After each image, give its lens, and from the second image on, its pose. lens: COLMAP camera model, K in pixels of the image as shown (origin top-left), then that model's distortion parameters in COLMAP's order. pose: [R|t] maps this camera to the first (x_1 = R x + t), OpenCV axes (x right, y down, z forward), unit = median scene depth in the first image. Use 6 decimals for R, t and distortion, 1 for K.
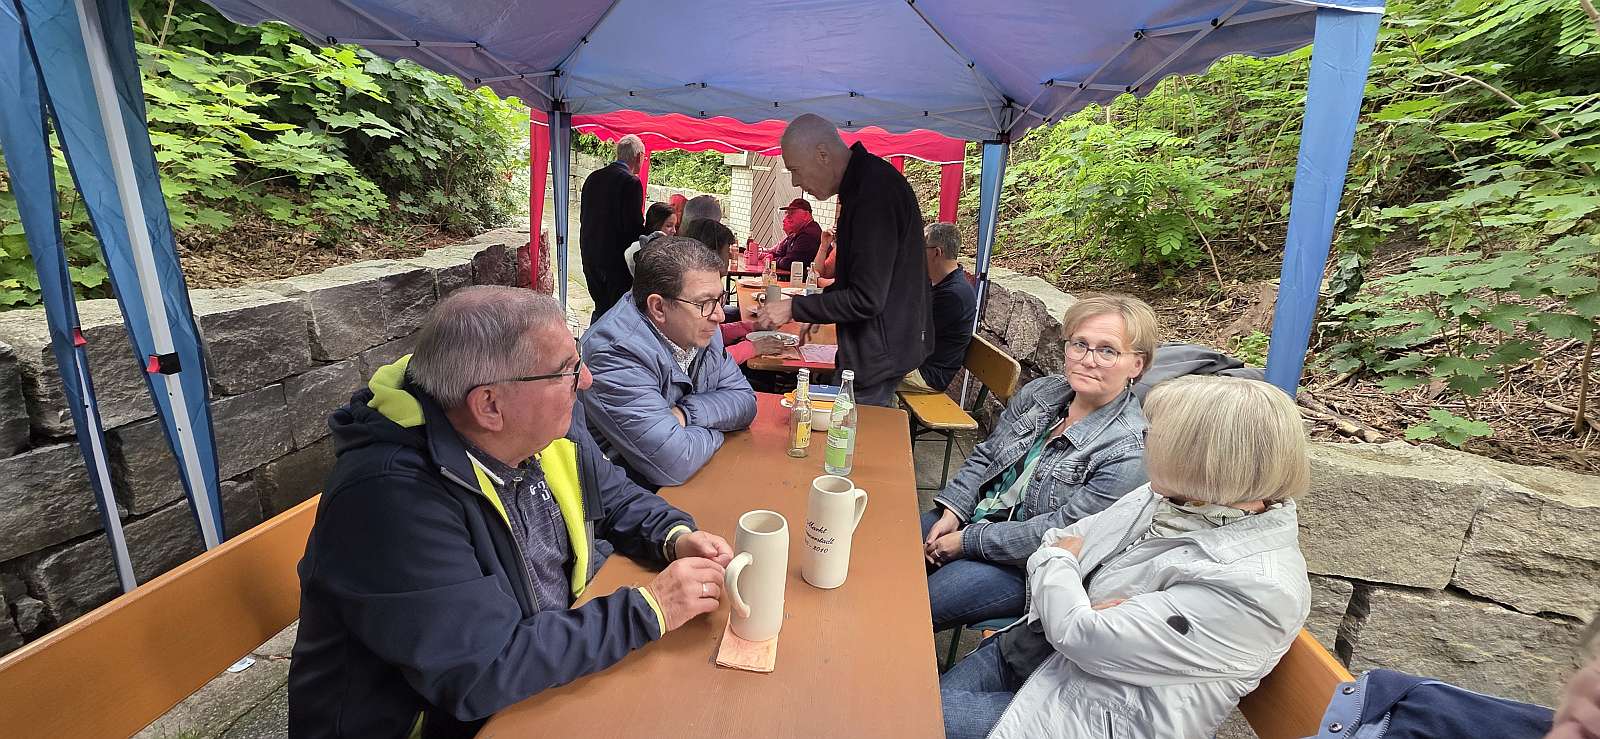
lens RADIAL K [[573.8, 0, 800.0], [0, 573.8, 369.5], [0, 0, 1]] dist [-0.013281, -0.000053]
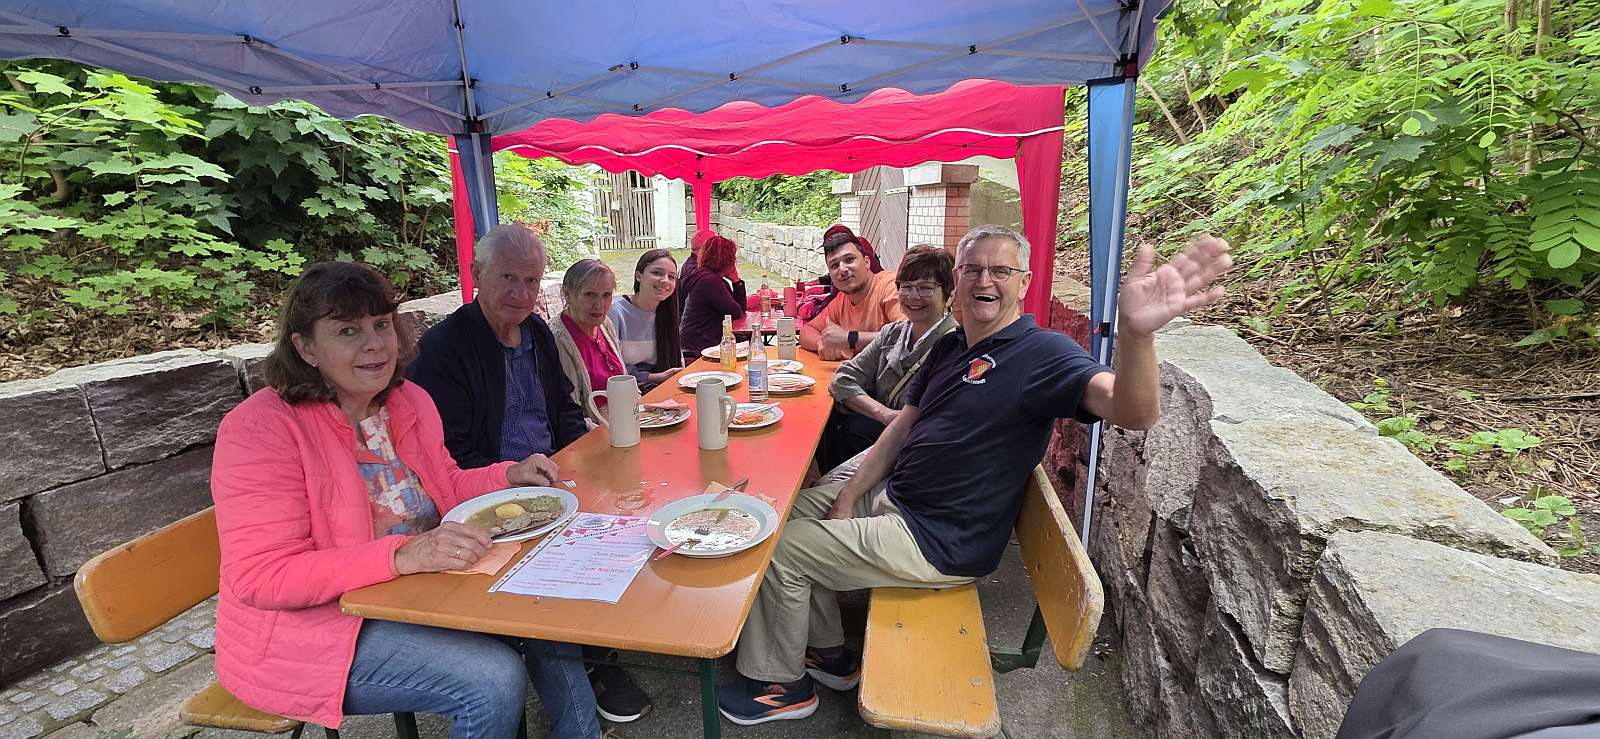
lens RADIAL K [[627.0, 0, 800.0], [0, 627.0, 369.5], [0, 0, 1]] dist [-0.000712, -0.000268]
pose [[0.962143, -0.025994, -0.271302, 0.209442], [0.004611, 0.996852, -0.079156, -0.083742], [0.272506, 0.074909, 0.959234, 0.375490]]
